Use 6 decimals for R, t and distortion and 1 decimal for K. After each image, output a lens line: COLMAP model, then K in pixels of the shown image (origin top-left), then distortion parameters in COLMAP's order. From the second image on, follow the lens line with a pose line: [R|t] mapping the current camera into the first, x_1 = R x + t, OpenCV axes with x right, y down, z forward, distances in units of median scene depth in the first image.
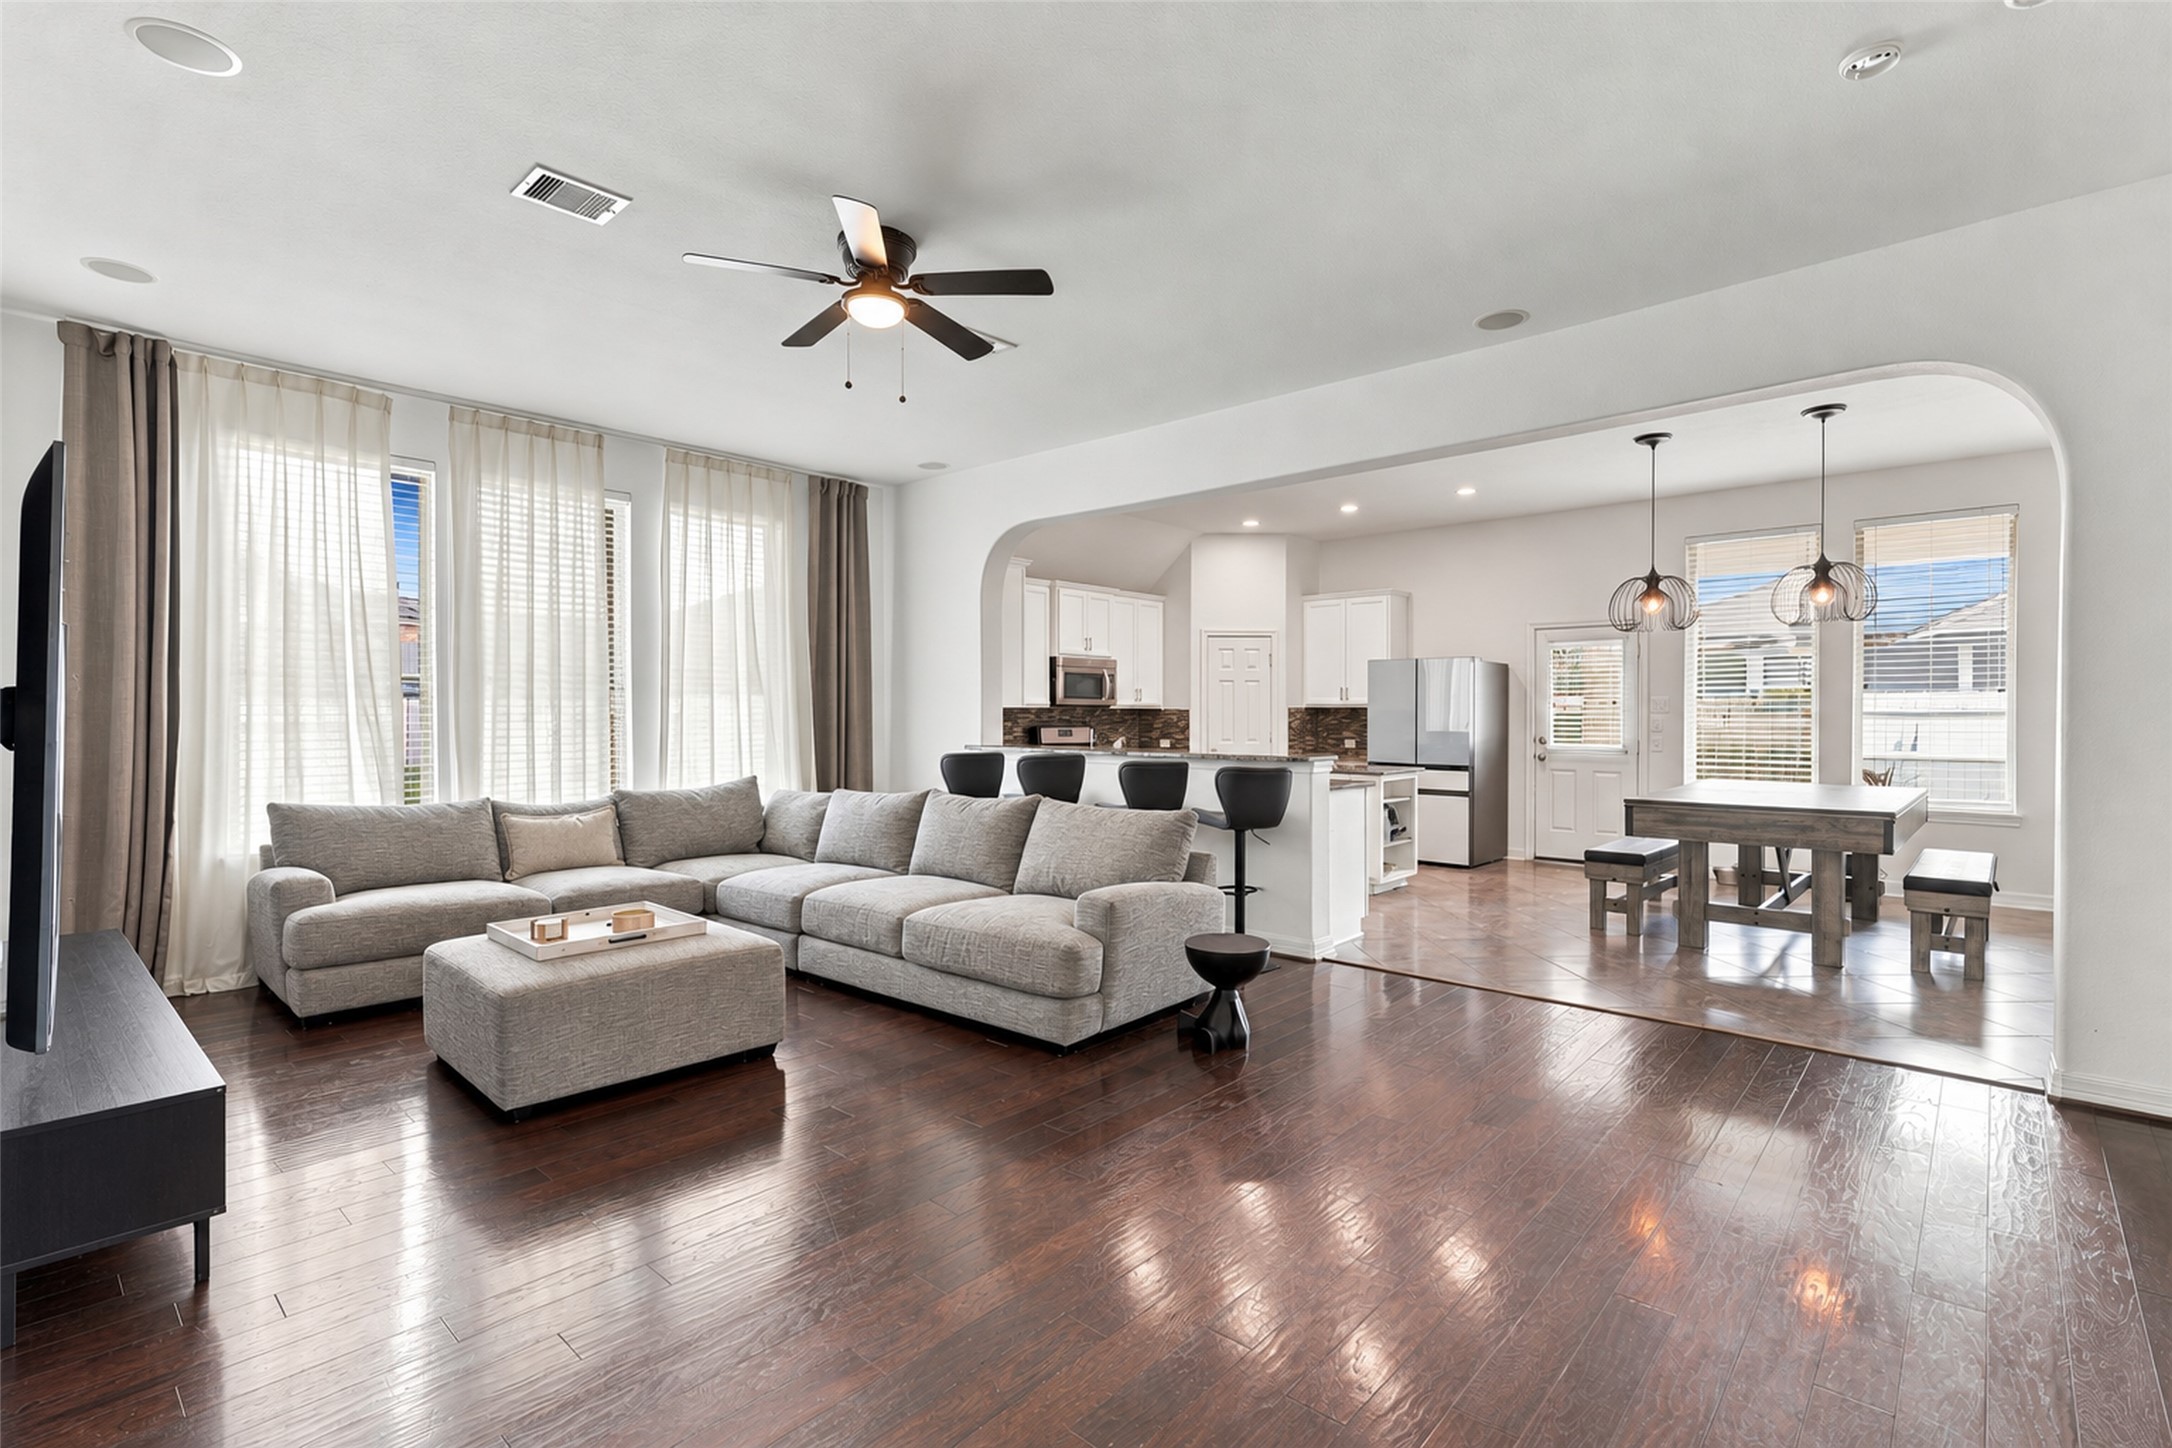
lens RADIAL K [[1004.6, 0, 1085.2], [0, 1004.6, 722.3], [0, 0, 1]] dist [-0.003033, 0.000168]
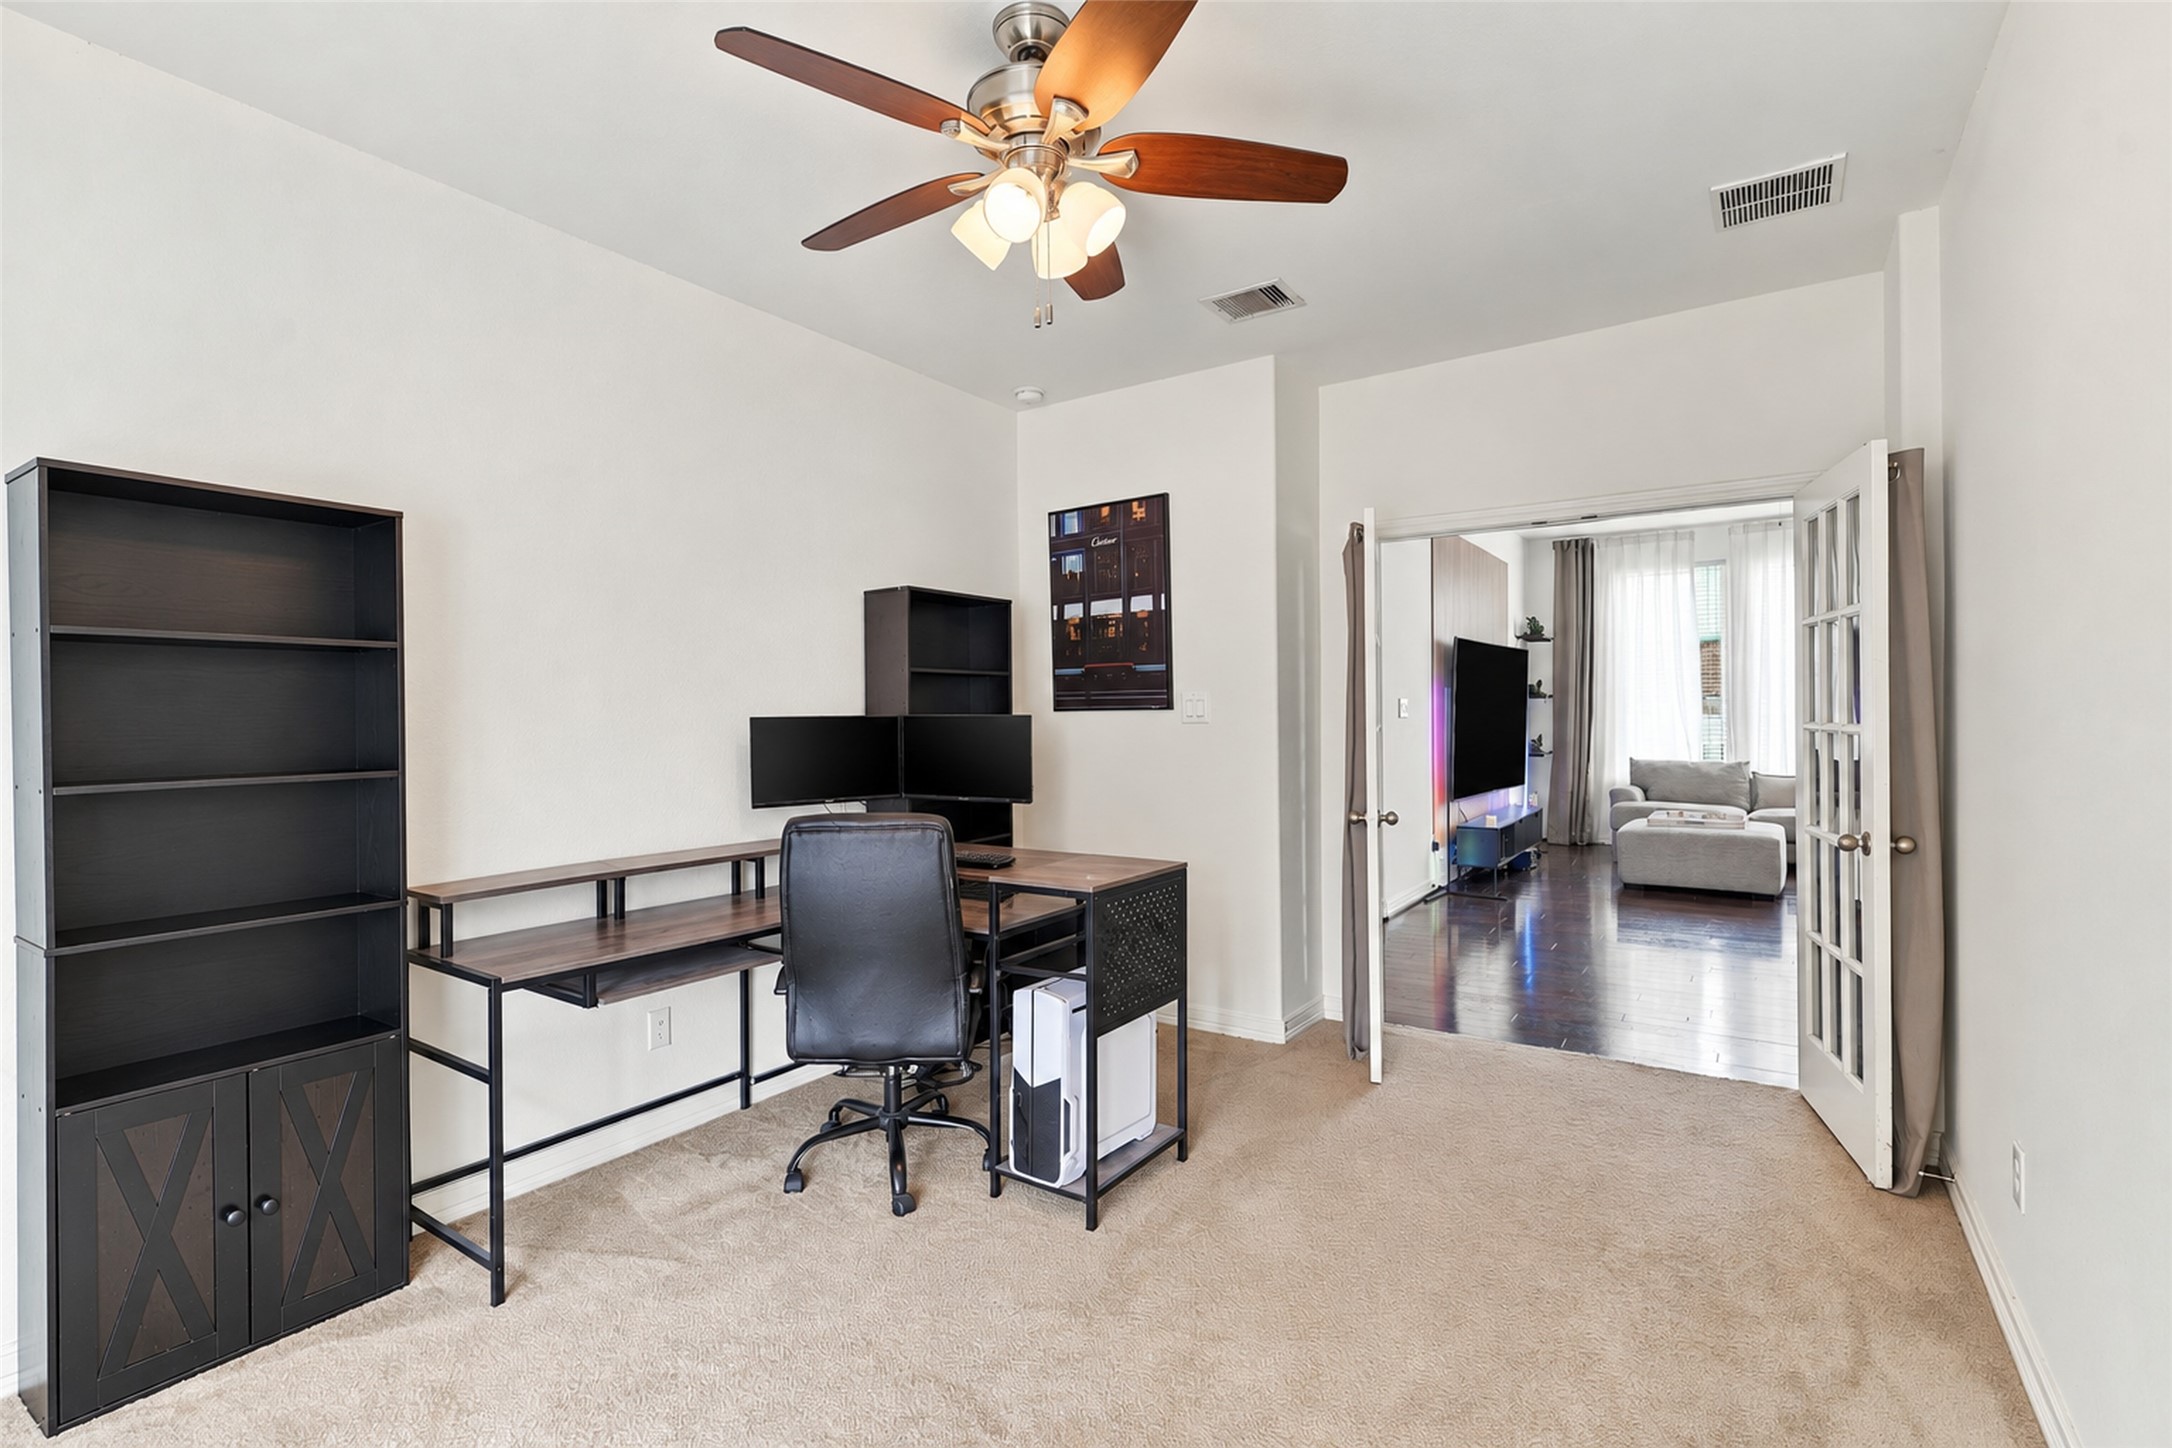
lens RADIAL K [[1004.6, 0, 1083.0], [0, 1004.6, 726.0], [0, 0, 1]] dist [-0.003033, 0.000168]
pose [[0.145836, -0.003240, -0.989303, 0.990263], [0.008378, 0.999963, -0.002040, 0.015141], [0.989273, -0.007991, 0.145858, -0.356809]]
